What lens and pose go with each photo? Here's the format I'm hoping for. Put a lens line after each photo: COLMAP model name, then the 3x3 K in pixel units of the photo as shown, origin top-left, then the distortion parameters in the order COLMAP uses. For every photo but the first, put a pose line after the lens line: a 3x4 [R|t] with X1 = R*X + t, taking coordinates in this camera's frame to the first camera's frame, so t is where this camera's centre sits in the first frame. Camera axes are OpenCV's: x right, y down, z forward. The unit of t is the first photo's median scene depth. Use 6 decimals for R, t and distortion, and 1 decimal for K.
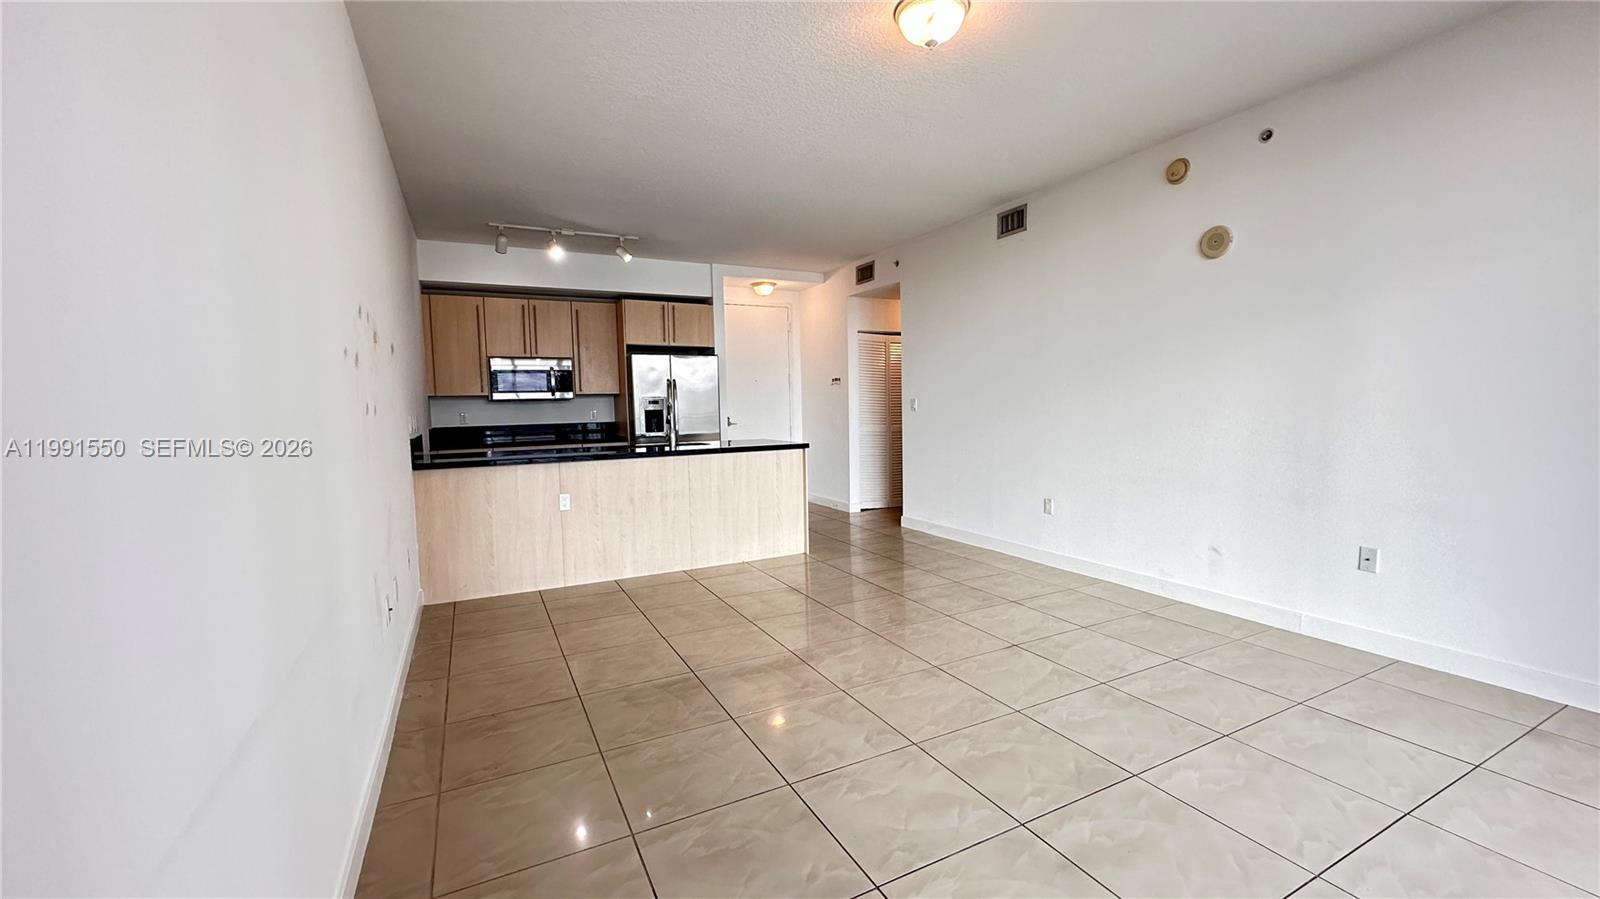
lens RADIAL K [[638.2, 0, 795.5], [0, 638.2, 452.1], [0, 0, 1]] dist [-0.002706, -0.000022]
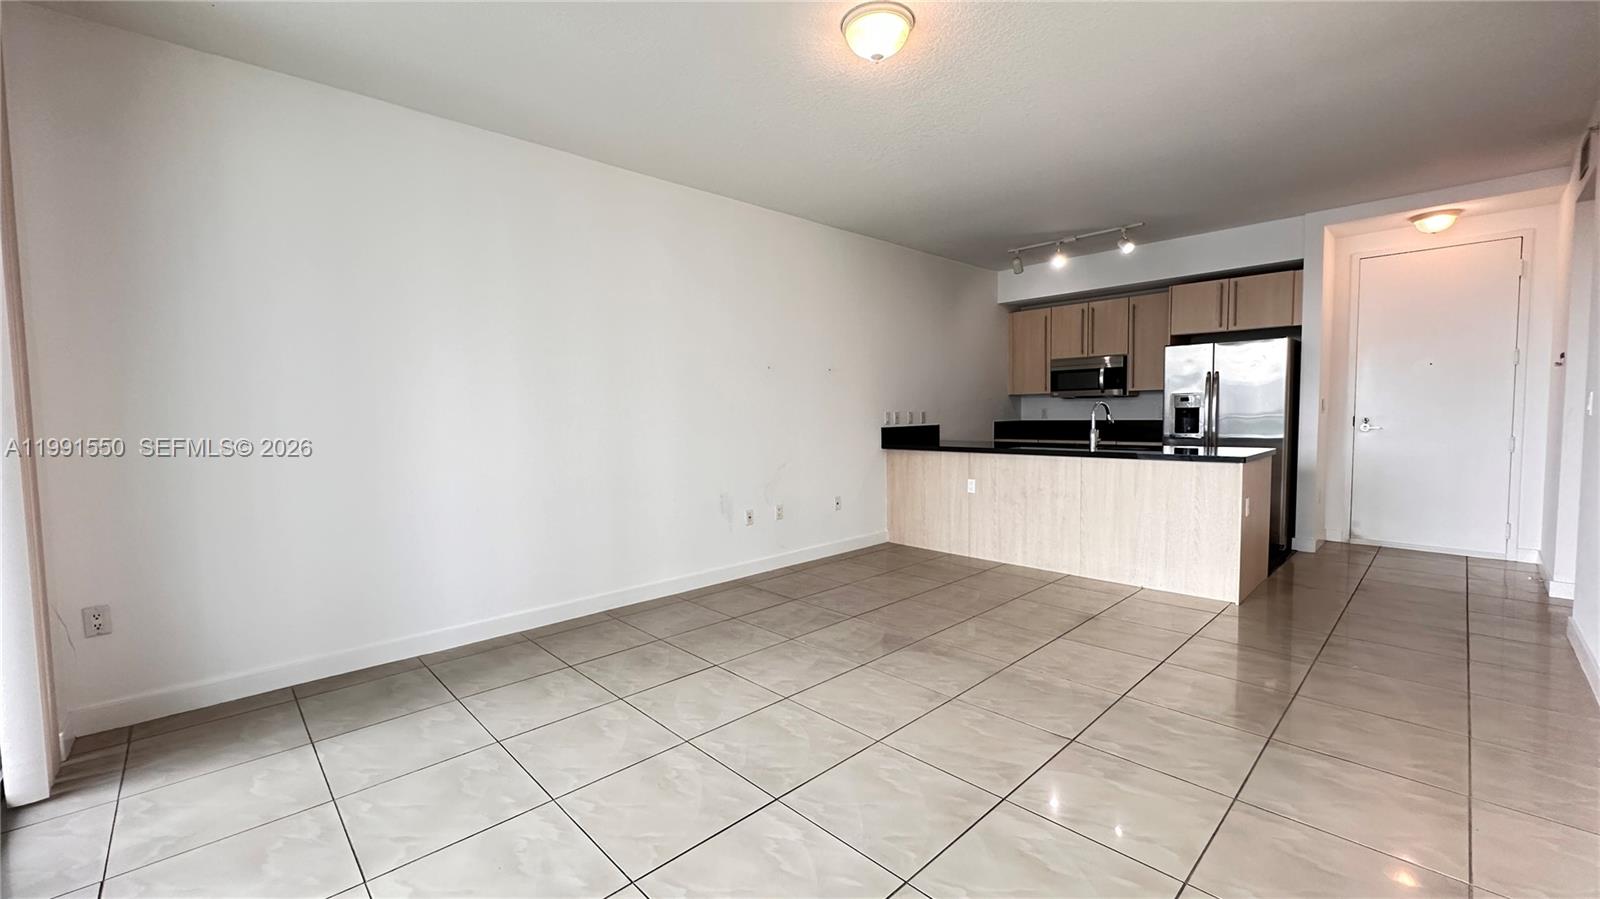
lens RADIAL K [[638.2, 0, 801.4], [0, 638.2, 449.3], [0, 0, 1]] dist [-0.002706, -0.000022]
pose [[0.288463, 0.073726, -0.954648, 0.597269], [-0.062437, 0.996357, 0.058081, -0.034345], [0.955453, 0.042851, 0.292015, 0.304244]]
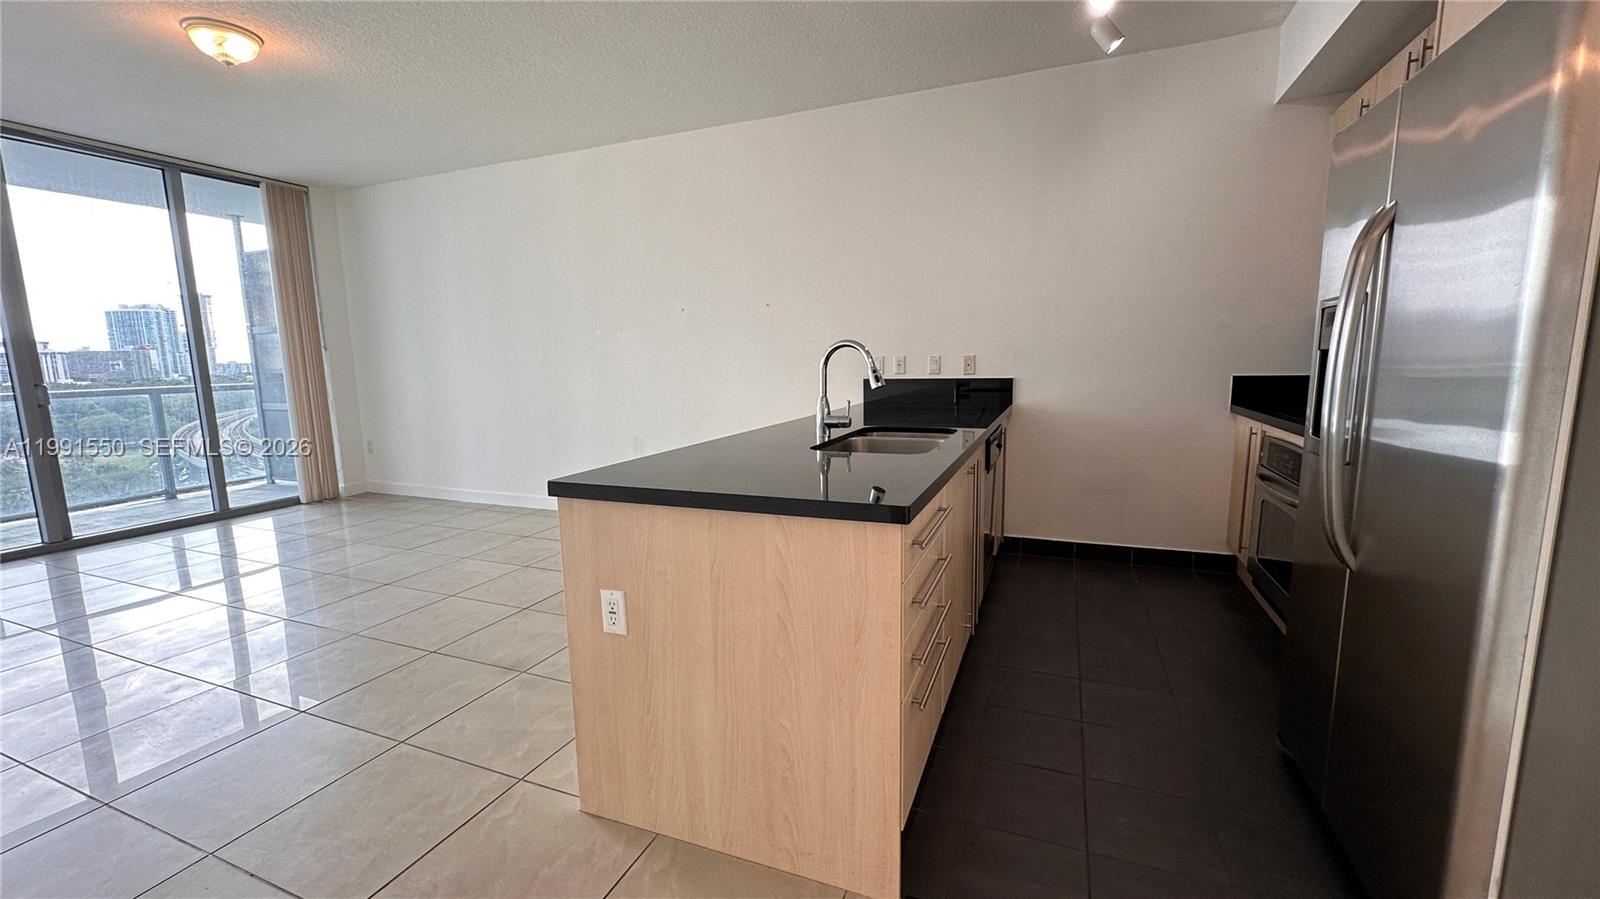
lens RADIAL K [[638.2, 0, 798.3], [0, 638.2, 448.0], [0, 0, 1]] dist [-0.002706, -0.000022]
pose [[-0.753576, 0.125151, -0.645337, 0.144695], [-0.016684, 0.977752, 0.209098, -0.098084], [0.657149, 0.168338, -0.734723, 1.327004]]
